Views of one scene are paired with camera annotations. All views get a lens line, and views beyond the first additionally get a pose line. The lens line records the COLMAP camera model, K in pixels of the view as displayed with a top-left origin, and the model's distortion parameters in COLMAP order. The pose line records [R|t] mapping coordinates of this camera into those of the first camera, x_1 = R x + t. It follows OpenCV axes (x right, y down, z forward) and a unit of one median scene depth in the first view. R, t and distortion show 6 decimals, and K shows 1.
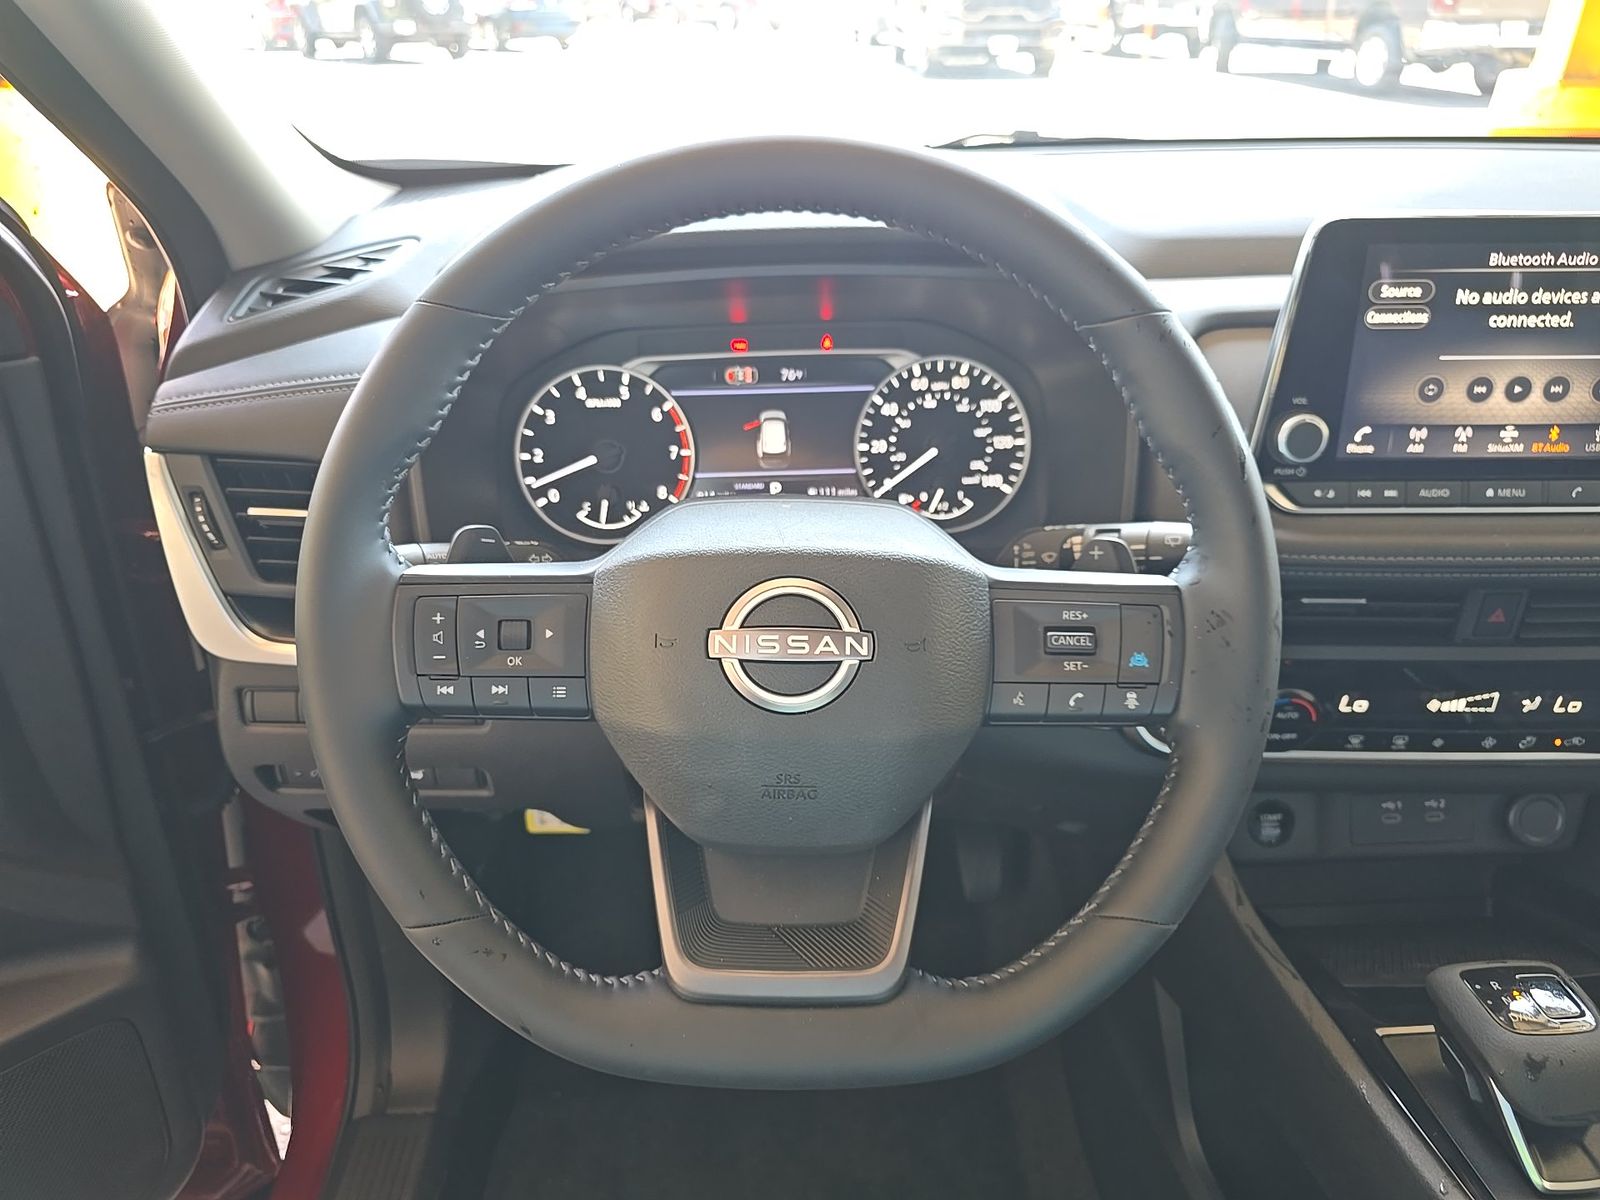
lens RADIAL K [[1083.1, 0, 800.0], [0, 1083.1, 600.0], [0, 0, 1]] dist [0.042780, -0.039133]
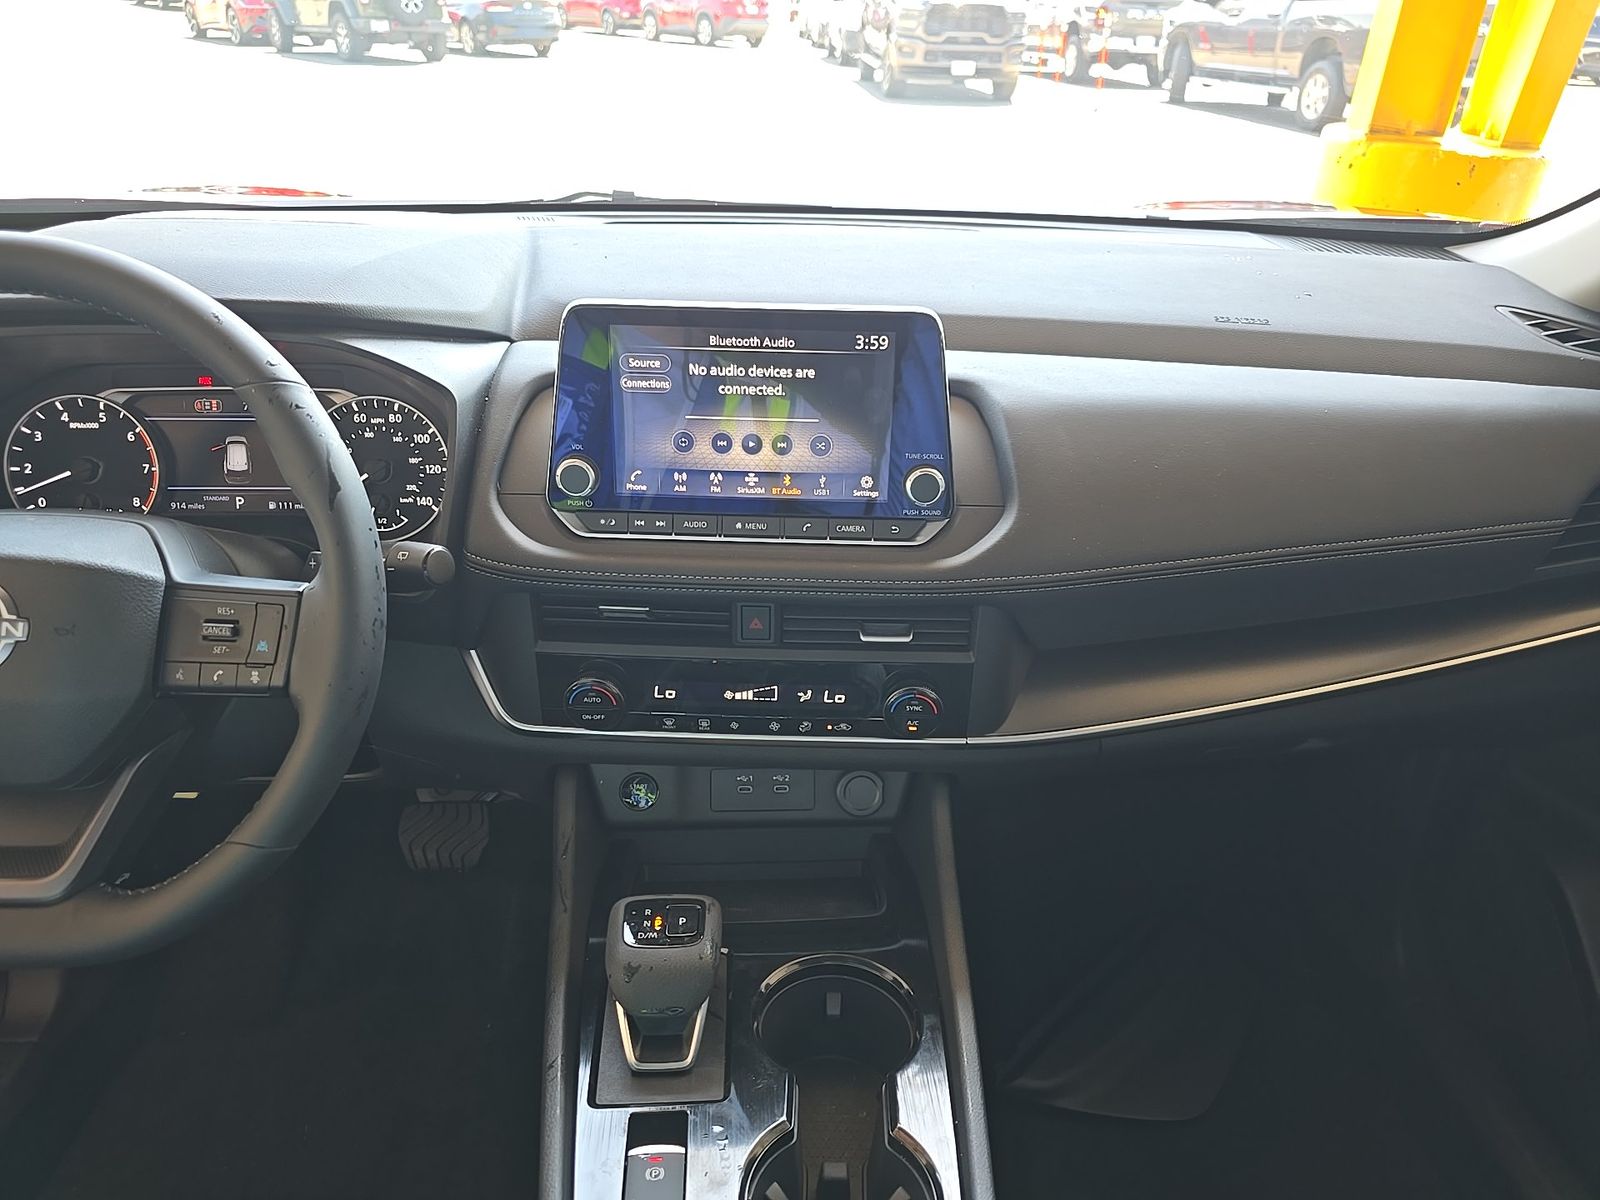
lens RADIAL K [[1055.5, 0, 800.8], [0, 1055.5, 632.8], [0, 0, 1]] dist [0.014700, -0.005170]
pose [[0.999404, 0.028041, 0.020130, 0.635407], [-0.028613, 0.999177, 0.028752, -0.011445], [-0.019307, -0.029310, 0.999384, -0.199082]]
